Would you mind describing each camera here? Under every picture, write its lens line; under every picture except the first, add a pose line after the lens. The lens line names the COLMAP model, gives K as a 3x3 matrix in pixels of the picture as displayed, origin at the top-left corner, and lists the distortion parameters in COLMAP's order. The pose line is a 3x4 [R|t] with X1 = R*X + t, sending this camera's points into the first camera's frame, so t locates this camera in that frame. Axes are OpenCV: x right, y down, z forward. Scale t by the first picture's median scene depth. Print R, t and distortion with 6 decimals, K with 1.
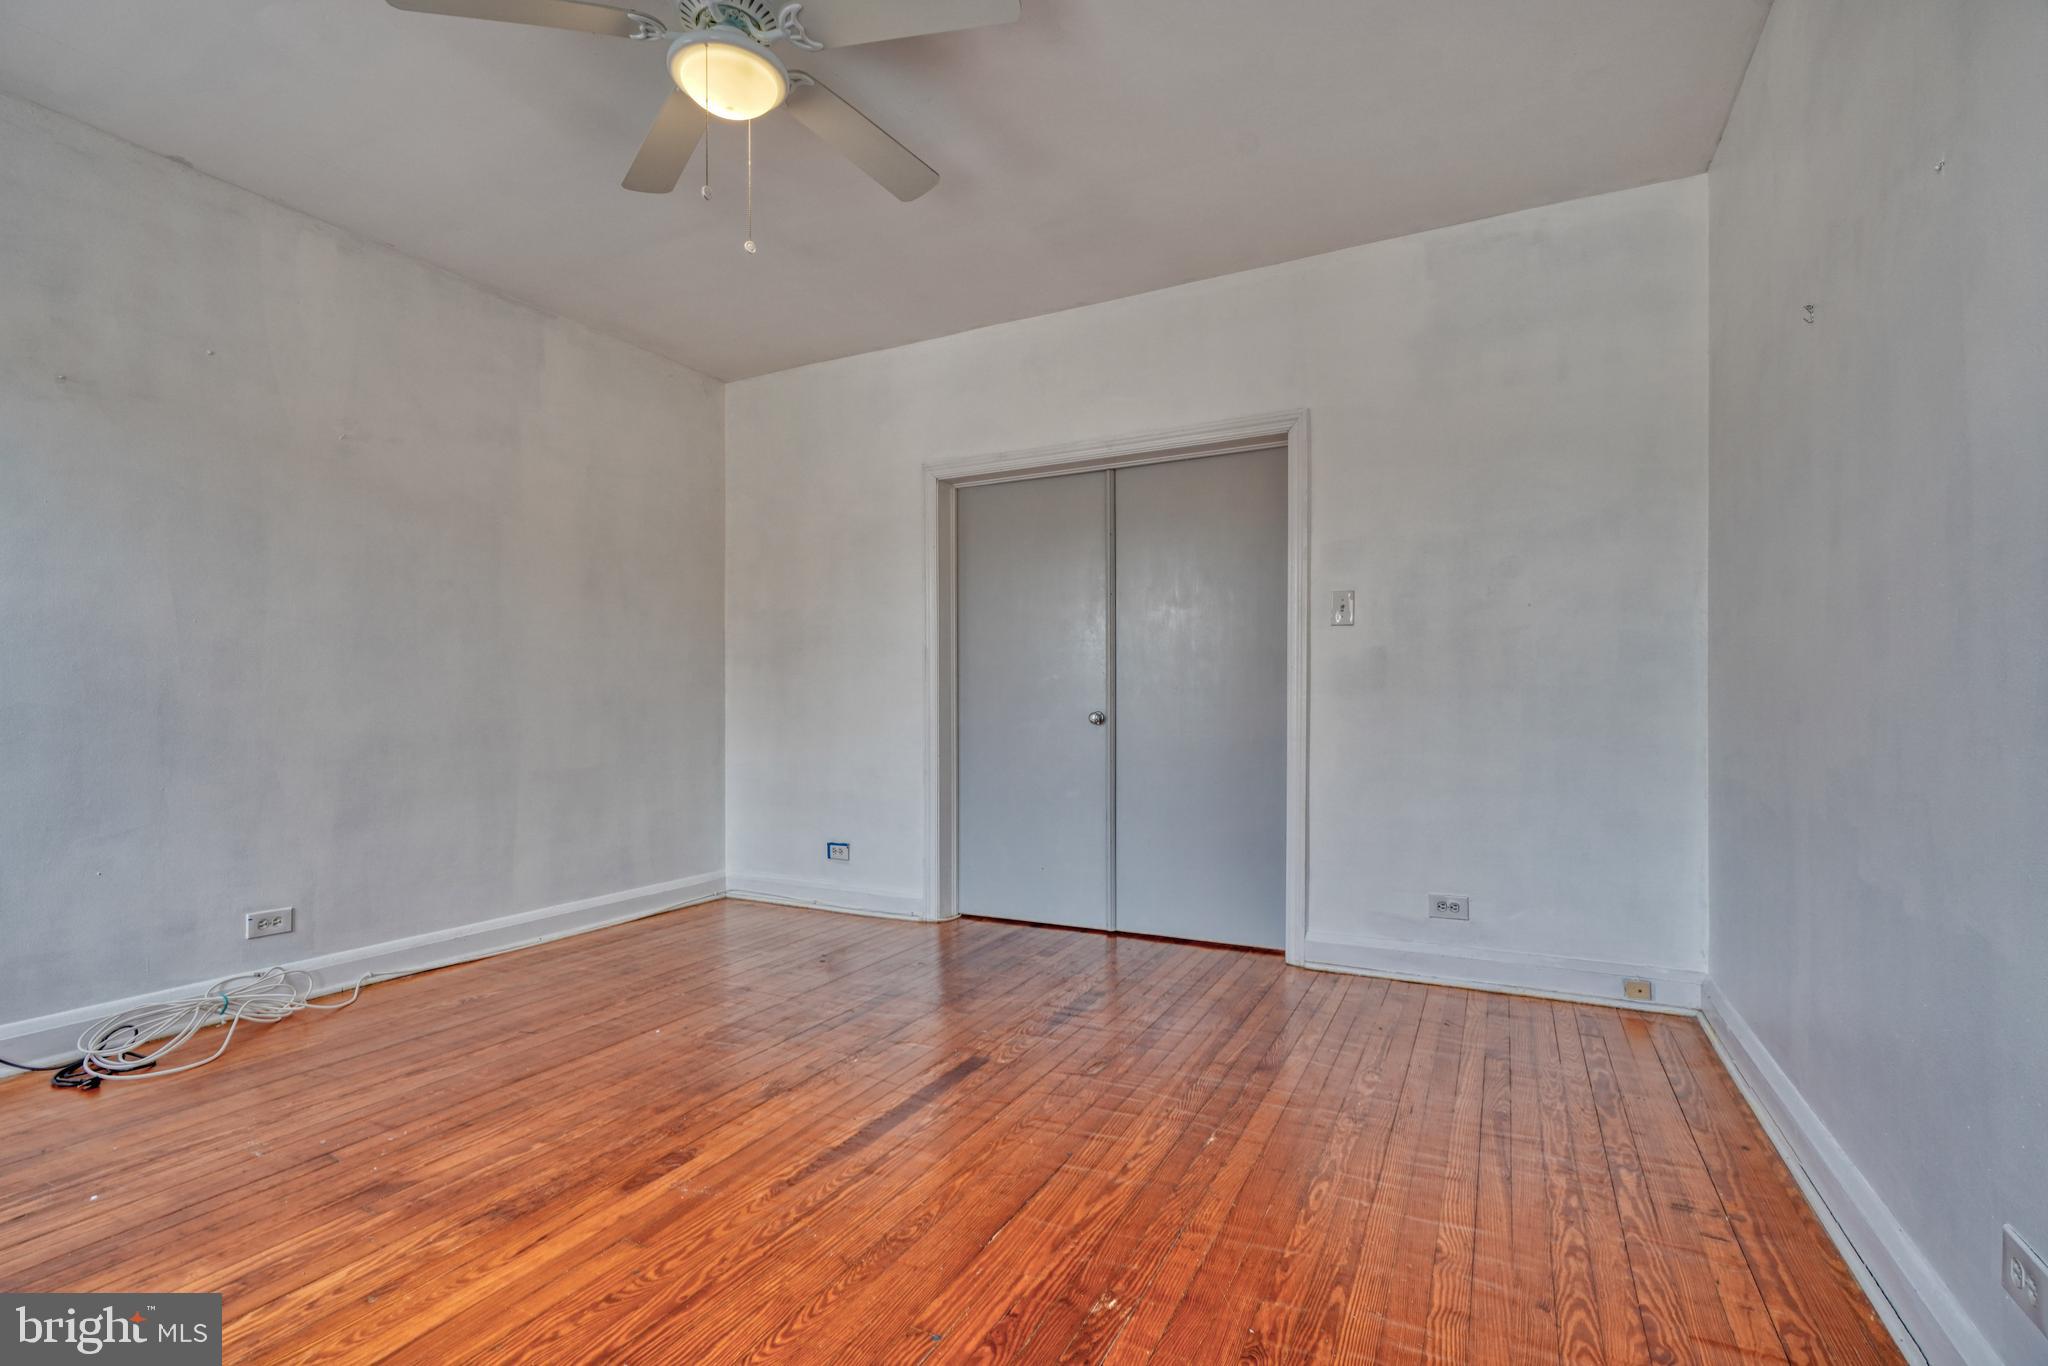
lens RADIAL K [[922.0, 0, 1062.6], [0, 922.0, 699.6], [0, 0, 1]] dist [-0.008641, 0.003260]
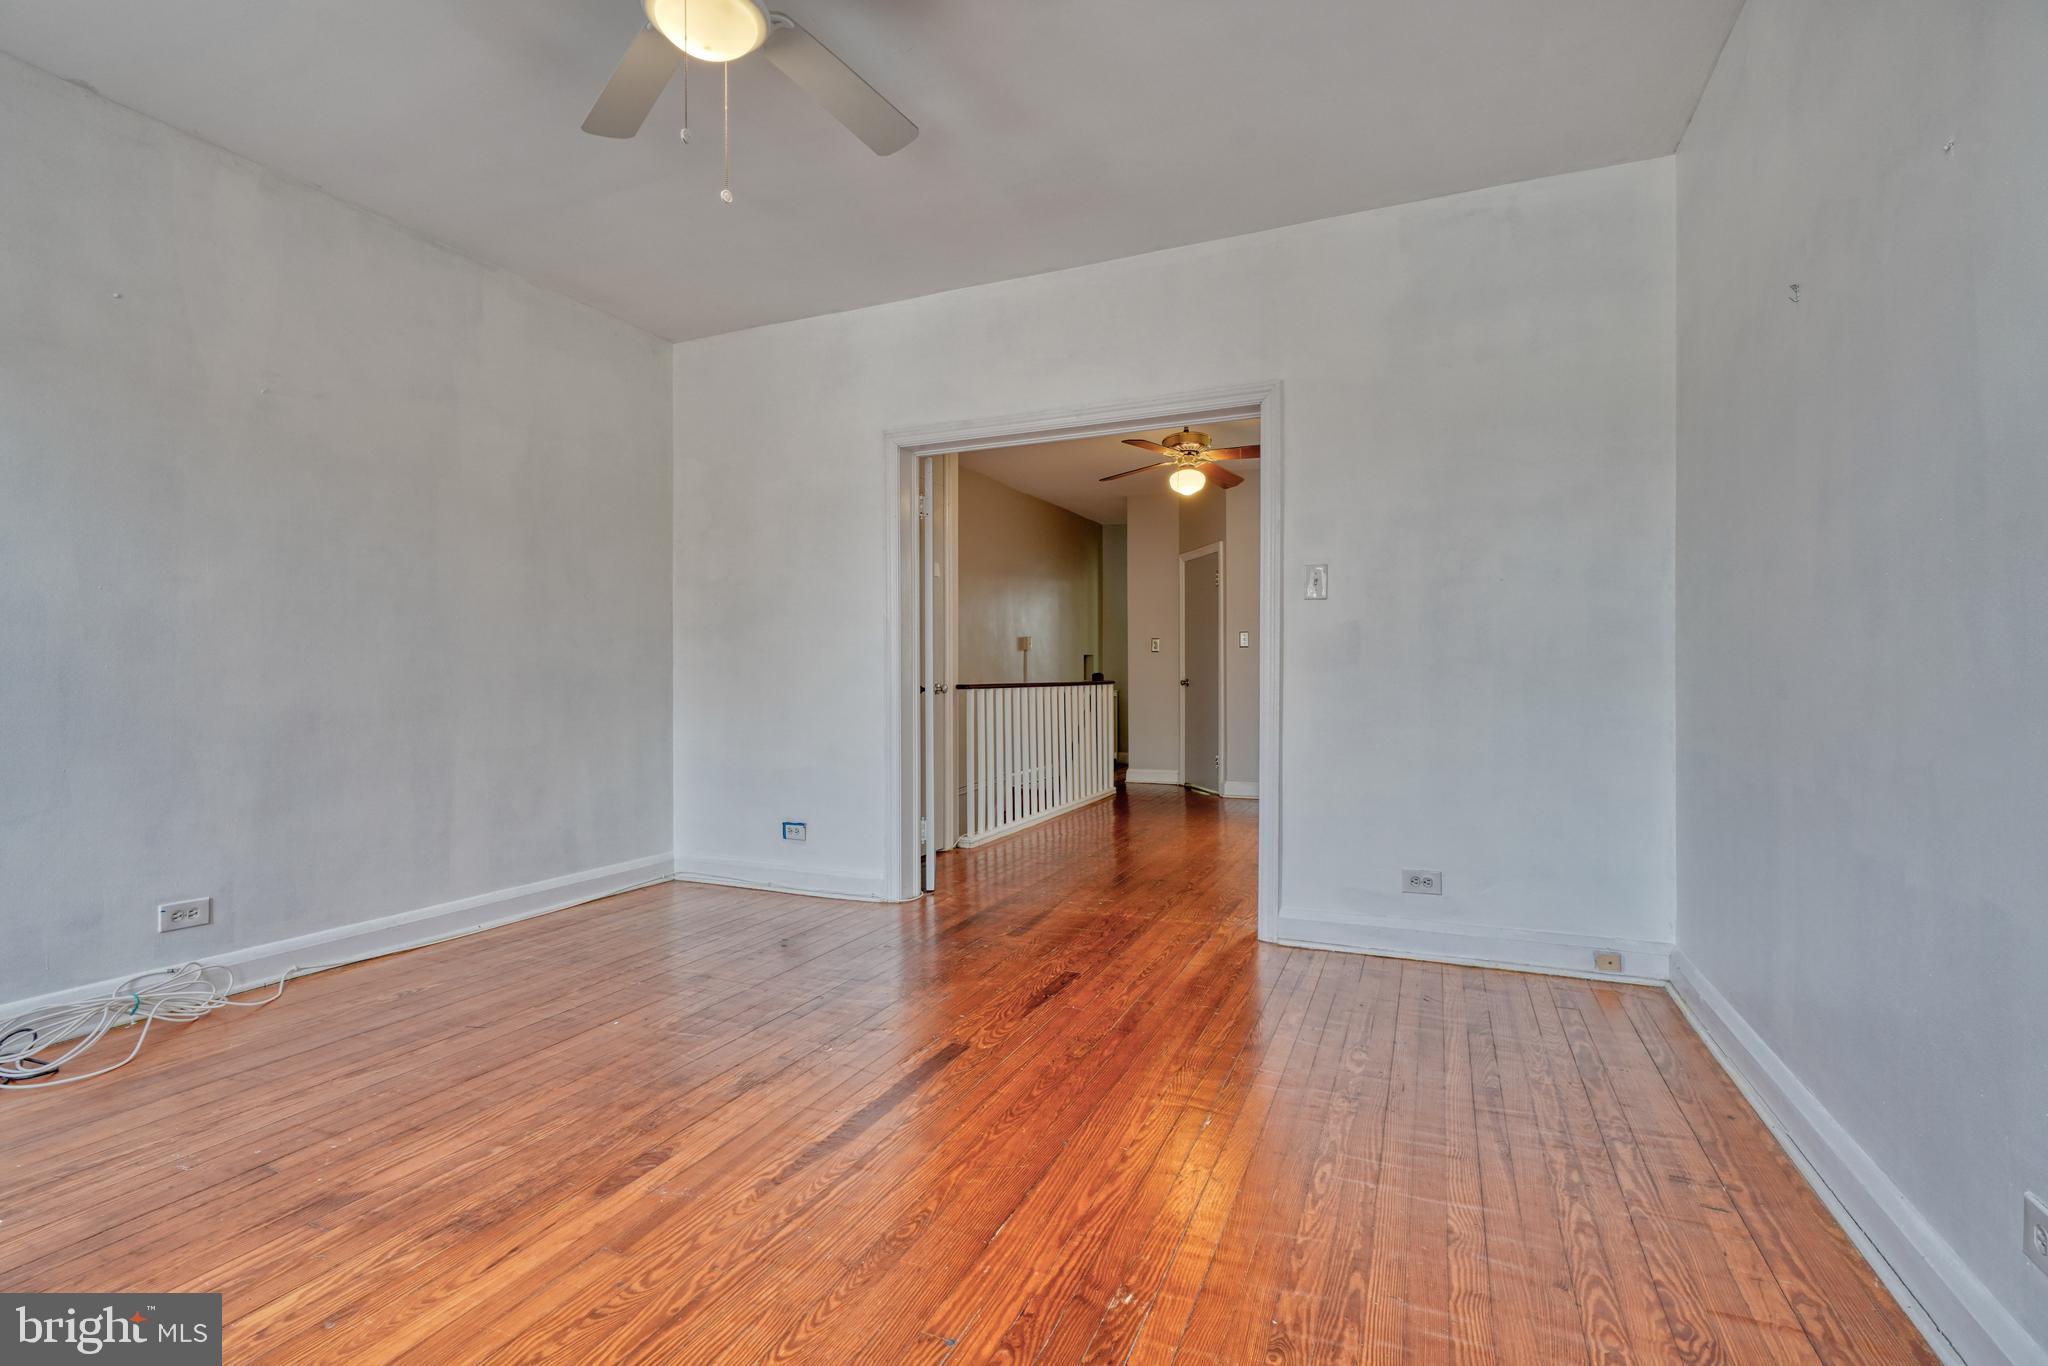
lens RADIAL K [[922.0, 0, 1020.7], [0, 922.0, 675.7], [0, 0, 1]] dist [-0.008641, 0.003260]
pose [[0.998331, 0.001013, 0.057734, -0.098871], [-0.001033, 0.999999, 0.000321, 0.002375], [-0.057733, -0.000380, 0.998332, 0.037536]]
